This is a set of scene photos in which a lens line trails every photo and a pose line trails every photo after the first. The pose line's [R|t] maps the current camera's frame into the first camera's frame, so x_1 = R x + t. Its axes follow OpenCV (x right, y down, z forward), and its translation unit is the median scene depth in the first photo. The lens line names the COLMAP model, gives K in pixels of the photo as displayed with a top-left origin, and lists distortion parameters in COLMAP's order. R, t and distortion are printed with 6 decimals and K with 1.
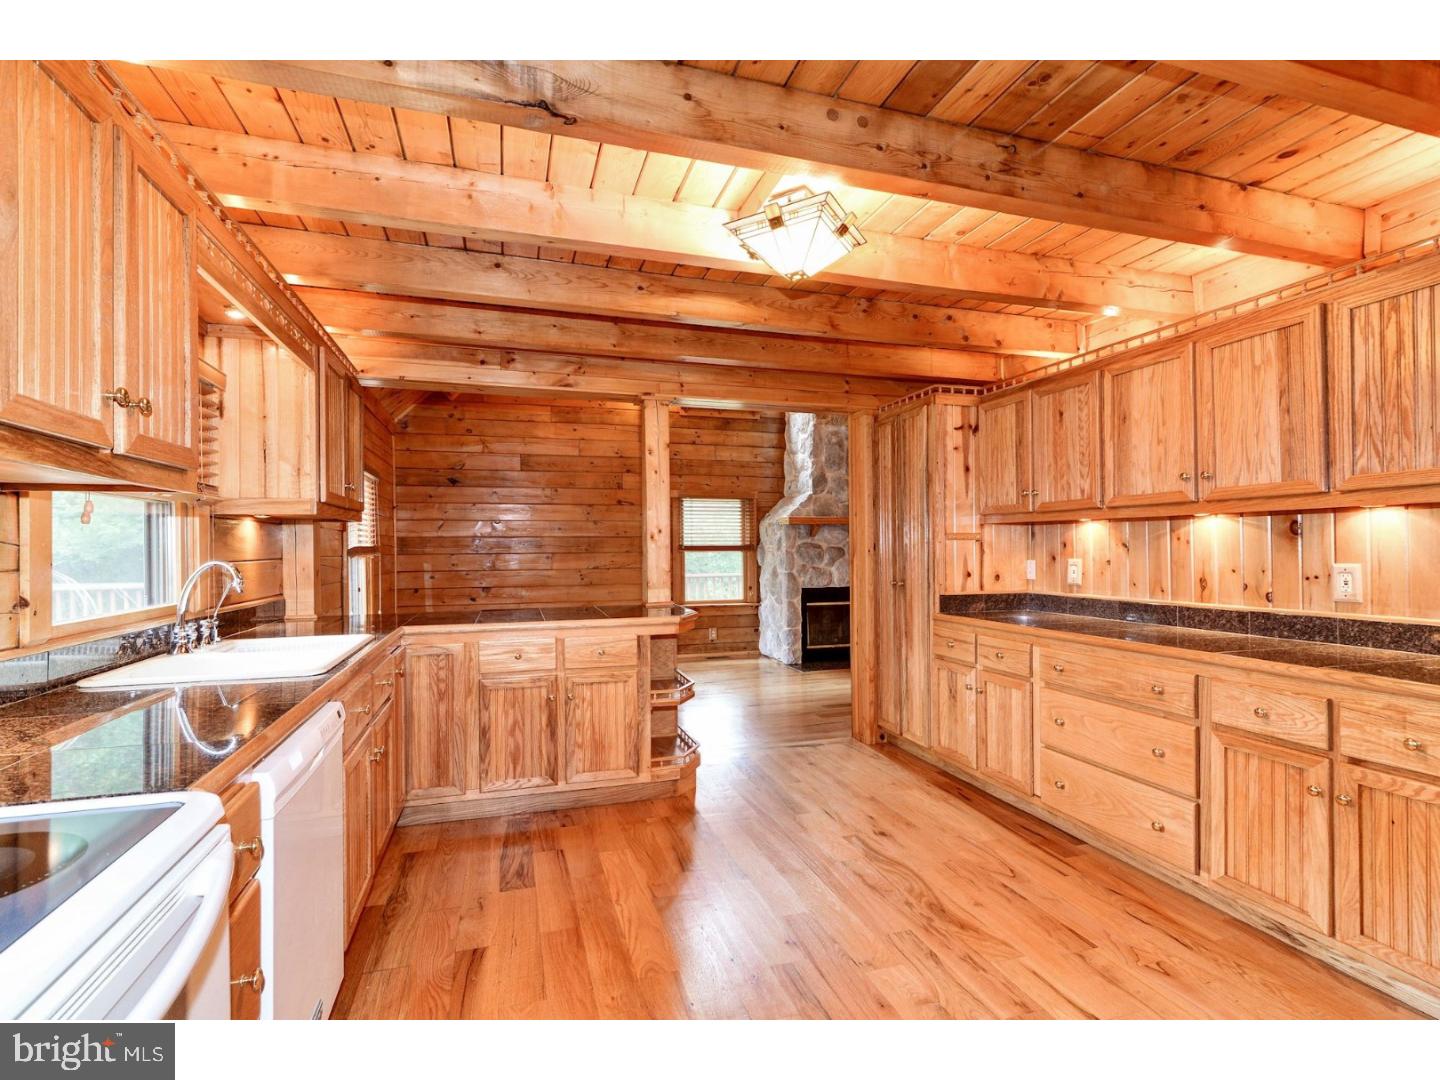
lens RADIAL K [[663.8, 0, 708.8], [0, 663.8, 541.0], [0, 0, 1]] dist [-0.000268, 0.000174]
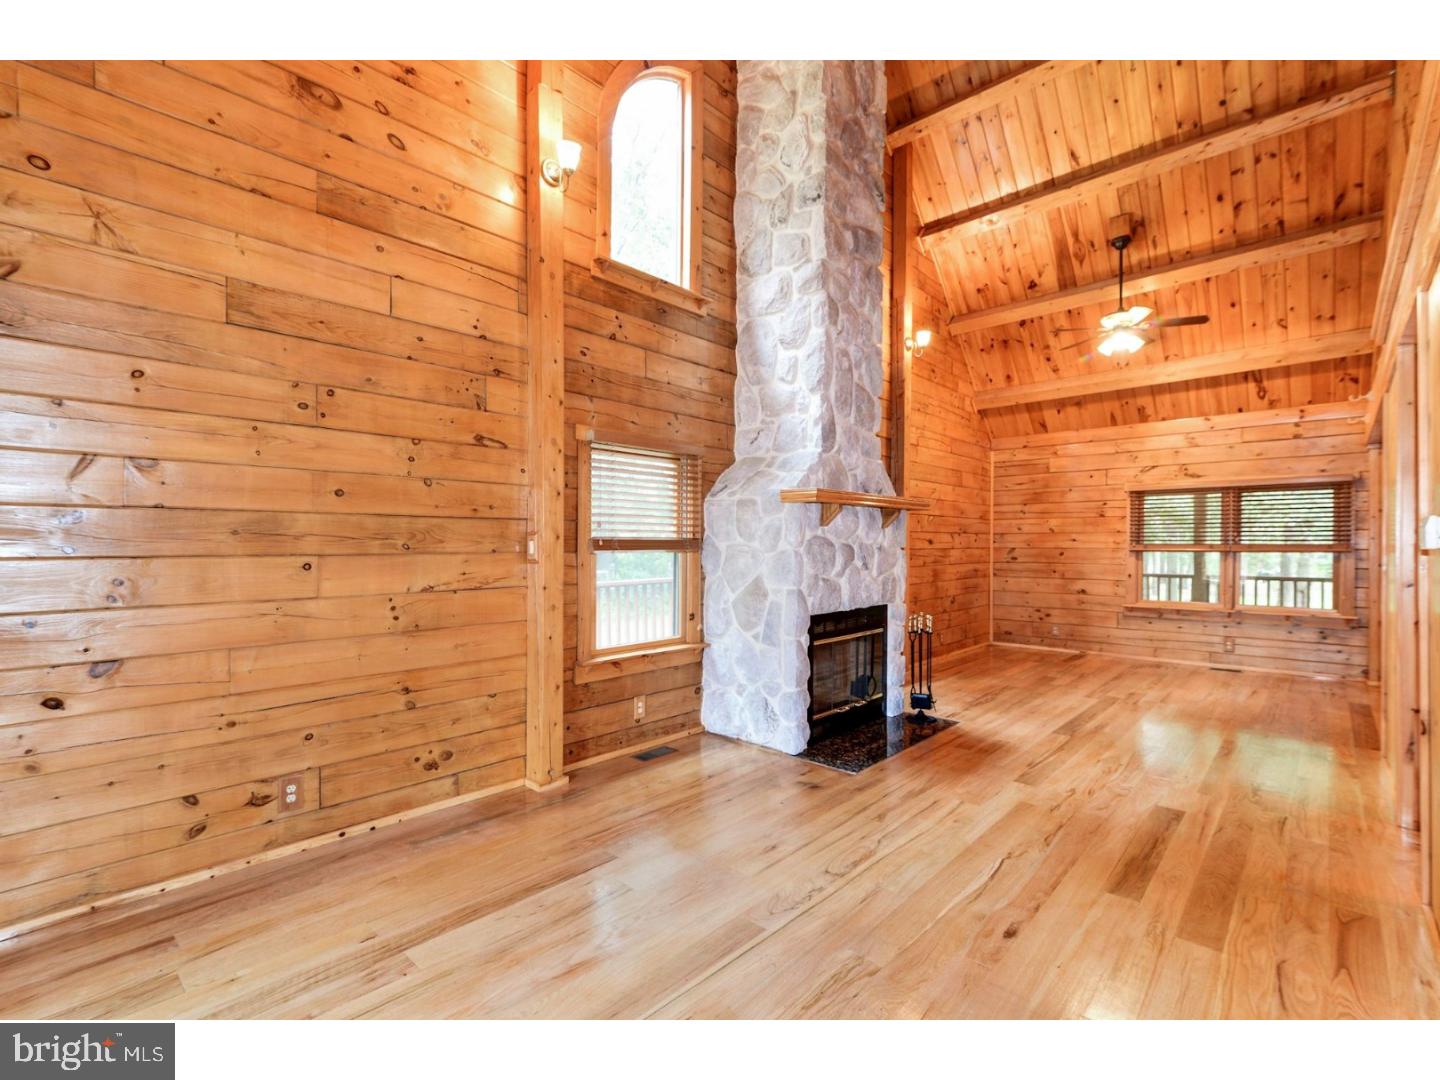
lens RADIAL K [[707.5, 0, 720.0], [0, 707.5, 540.0], [0, 0, 1]] dist [0.002855, 0.000646]
pose [[0.881288, 0.008604, 0.472501, -0.205345], [-0.010845, 0.999939, 0.002021, 0.005596], [-0.472454, -0.006905, 0.881328, 0.483361]]
